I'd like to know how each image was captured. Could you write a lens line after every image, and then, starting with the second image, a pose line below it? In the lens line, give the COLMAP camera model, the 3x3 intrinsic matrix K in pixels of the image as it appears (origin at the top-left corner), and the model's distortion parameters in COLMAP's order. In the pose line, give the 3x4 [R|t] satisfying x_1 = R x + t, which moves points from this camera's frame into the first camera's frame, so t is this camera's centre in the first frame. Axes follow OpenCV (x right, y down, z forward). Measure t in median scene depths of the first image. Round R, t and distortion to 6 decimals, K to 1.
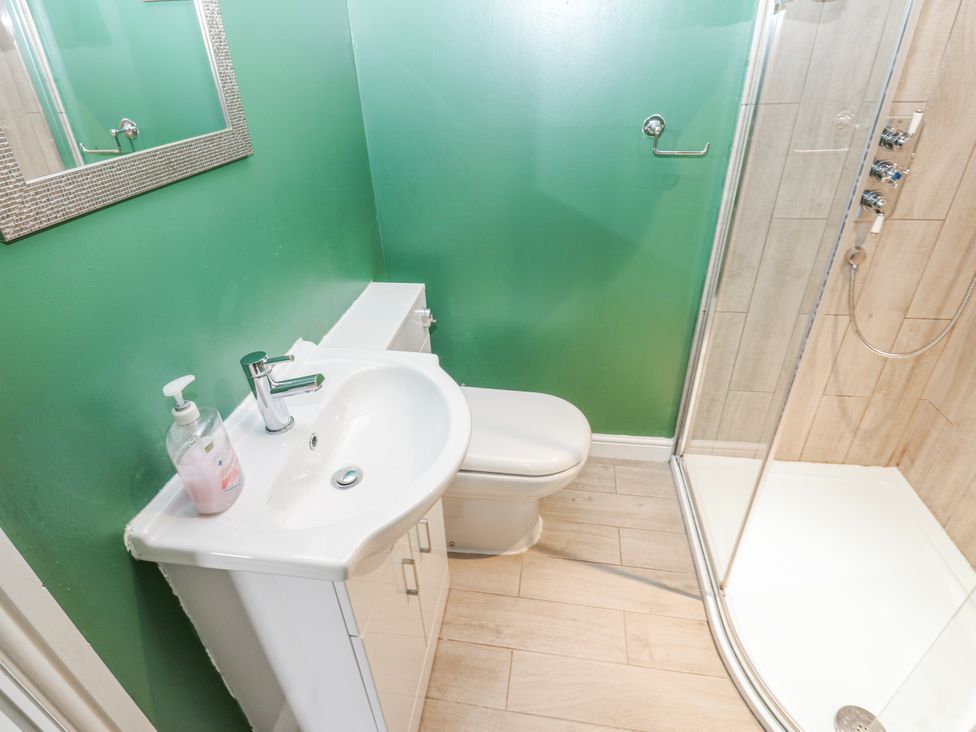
lens RADIAL K [[508.9, 0, 485.1], [0, 508.9, 366.3], [0, 0, 1]] dist [0.004096, -0.013529]
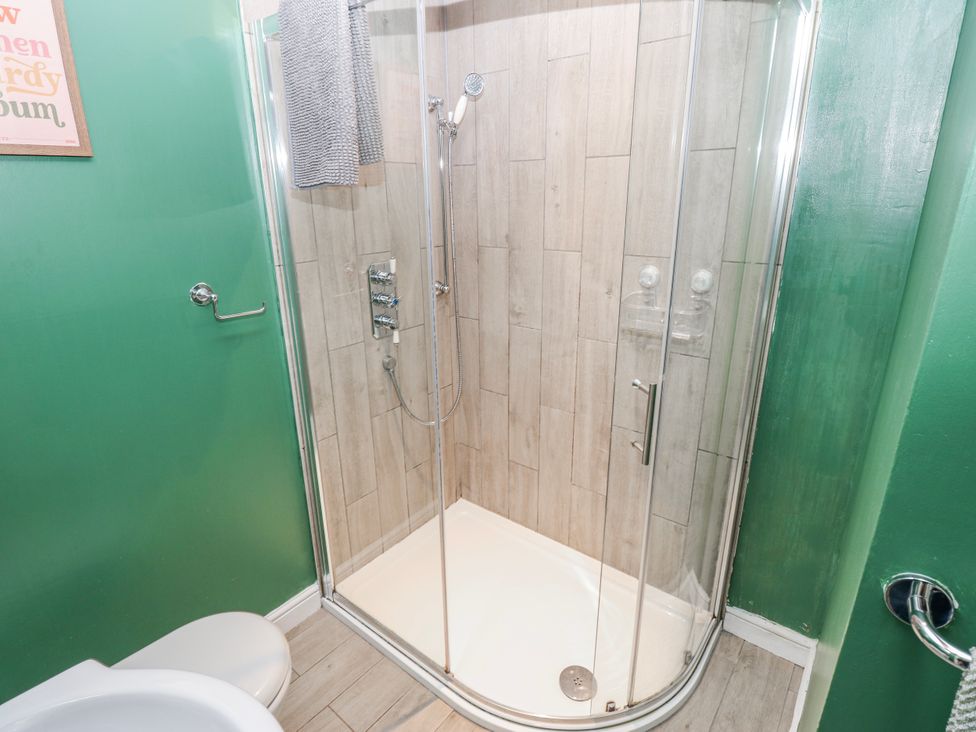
lens RADIAL K [[508.9, 0, 487.1], [0, 508.9, 364.8], [0, 0, 1]] dist [0.004096, -0.013529]
pose [[0.494190, -0.248976, 0.832939, -0.205140], [0.453650, 0.891175, -0.002771, -0.088822], [-0.741605, 0.379232, 0.553358, 0.097676]]
